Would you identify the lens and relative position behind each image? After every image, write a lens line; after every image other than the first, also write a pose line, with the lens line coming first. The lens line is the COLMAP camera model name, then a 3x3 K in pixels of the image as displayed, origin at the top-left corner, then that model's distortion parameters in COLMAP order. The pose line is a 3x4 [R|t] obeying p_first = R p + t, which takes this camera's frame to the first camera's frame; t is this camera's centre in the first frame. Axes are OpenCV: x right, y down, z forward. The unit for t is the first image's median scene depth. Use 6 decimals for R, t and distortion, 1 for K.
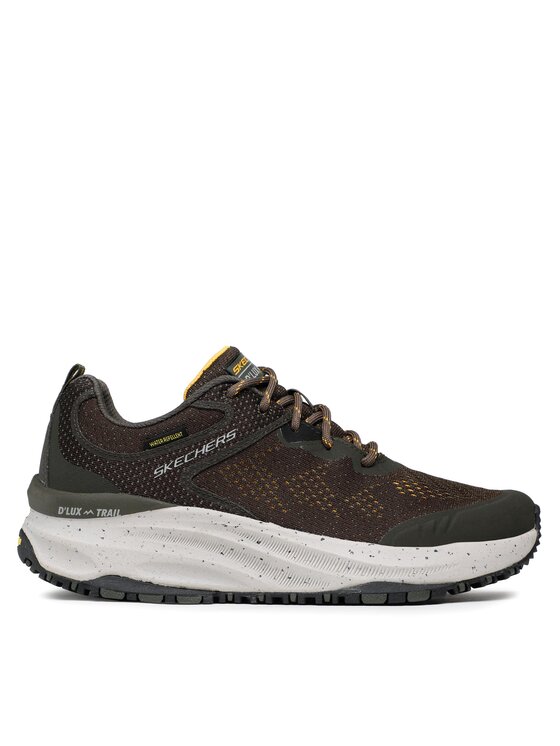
lens RADIAL K [[1402.3, 0, 278.9], [0, 1402.3, 369.5], [0, 0, 1]] dist [0.085557, 0.000000]
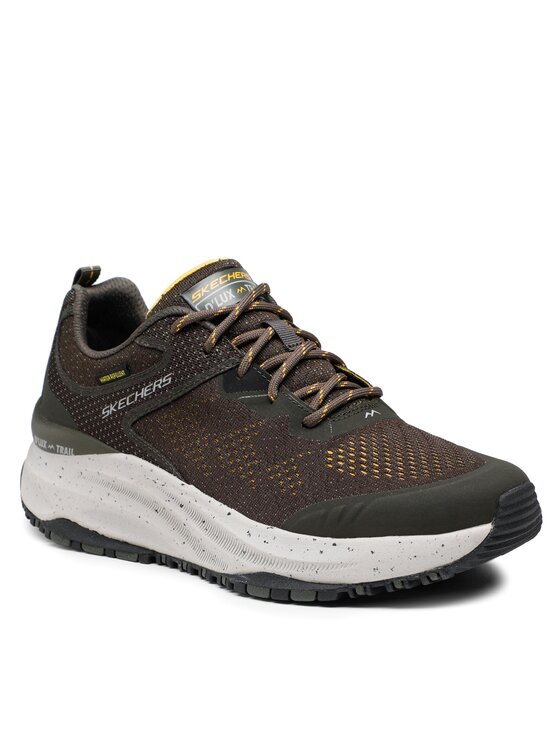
lens RADIAL K [[2045.6, 0, 280.5], [0, 2045.6, 375.1], [0, 0, 1]] dist [0.065531, 0.000000]
pose [[0.846665, 0.081816, -0.525799, 0.694856], [0.039188, 0.975840, 0.214945, -0.226832], [0.530681, -0.202592, 0.823003, -0.007496]]
